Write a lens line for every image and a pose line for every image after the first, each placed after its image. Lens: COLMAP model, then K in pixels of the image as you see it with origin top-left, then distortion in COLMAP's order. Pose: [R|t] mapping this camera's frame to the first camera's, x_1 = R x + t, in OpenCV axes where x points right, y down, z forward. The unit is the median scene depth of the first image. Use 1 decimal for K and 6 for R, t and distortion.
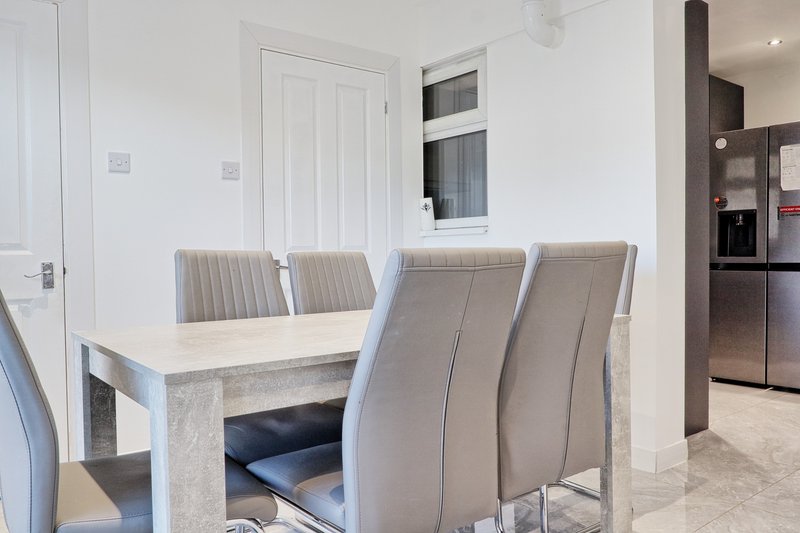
lens RADIAL K [[599.8, 0, 417.3], [0, 599.8, 265.4], [0, 0, 1]] dist [0.000941, 0.000910]
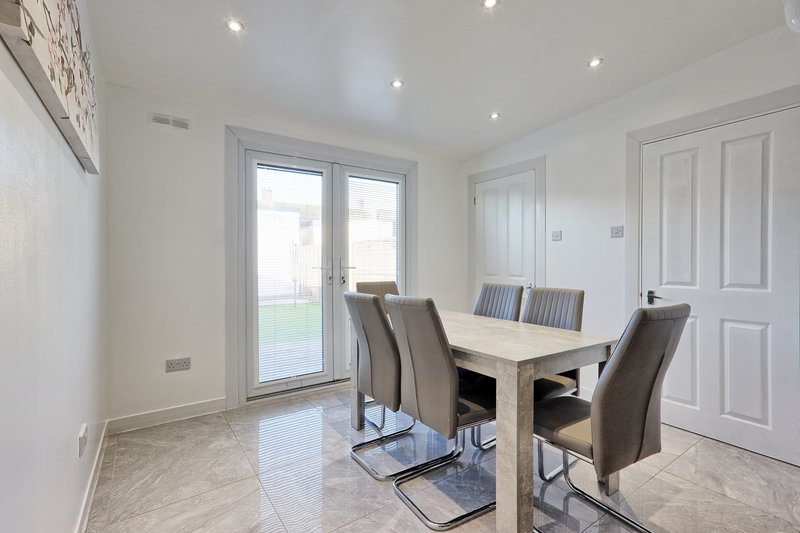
lens RADIAL K [[371.2, 0, 400.0], [0, 371.2, 266.5], [0, 0, 1]] dist [-0.010179, 0.020625]
pose [[-0.036620, 0.018059, -0.999166, 0.669503], [-0.032402, 0.999290, 0.019249, -0.068038], [0.998804, 0.033080, -0.036009, 0.472401]]
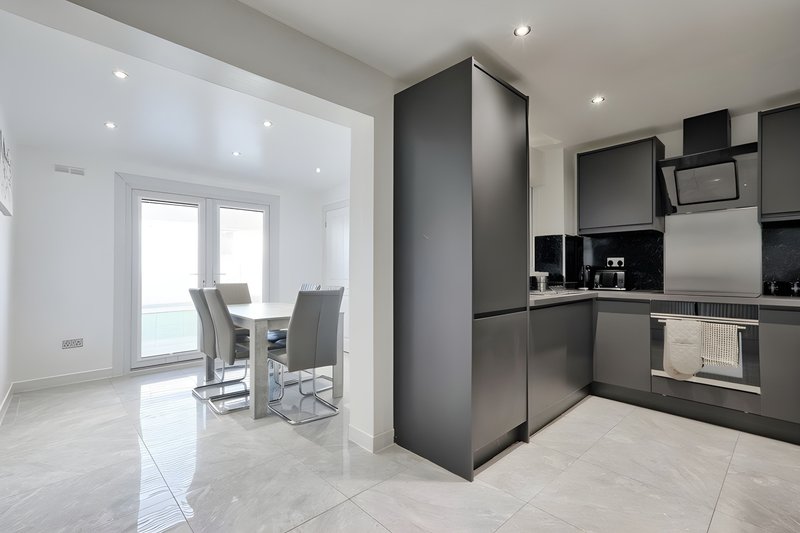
lens RADIAL K [[371.2, 0, 400.0], [0, 371.2, 266.5], [0, 0, 1]] dist [-0.010179, 0.020625]
pose [[0.102636, -0.004033, -0.994711, 1.118474], [-0.029995, 0.999524, -0.007148, -0.080098], [0.994267, 0.030570, 0.102467, 0.835074]]
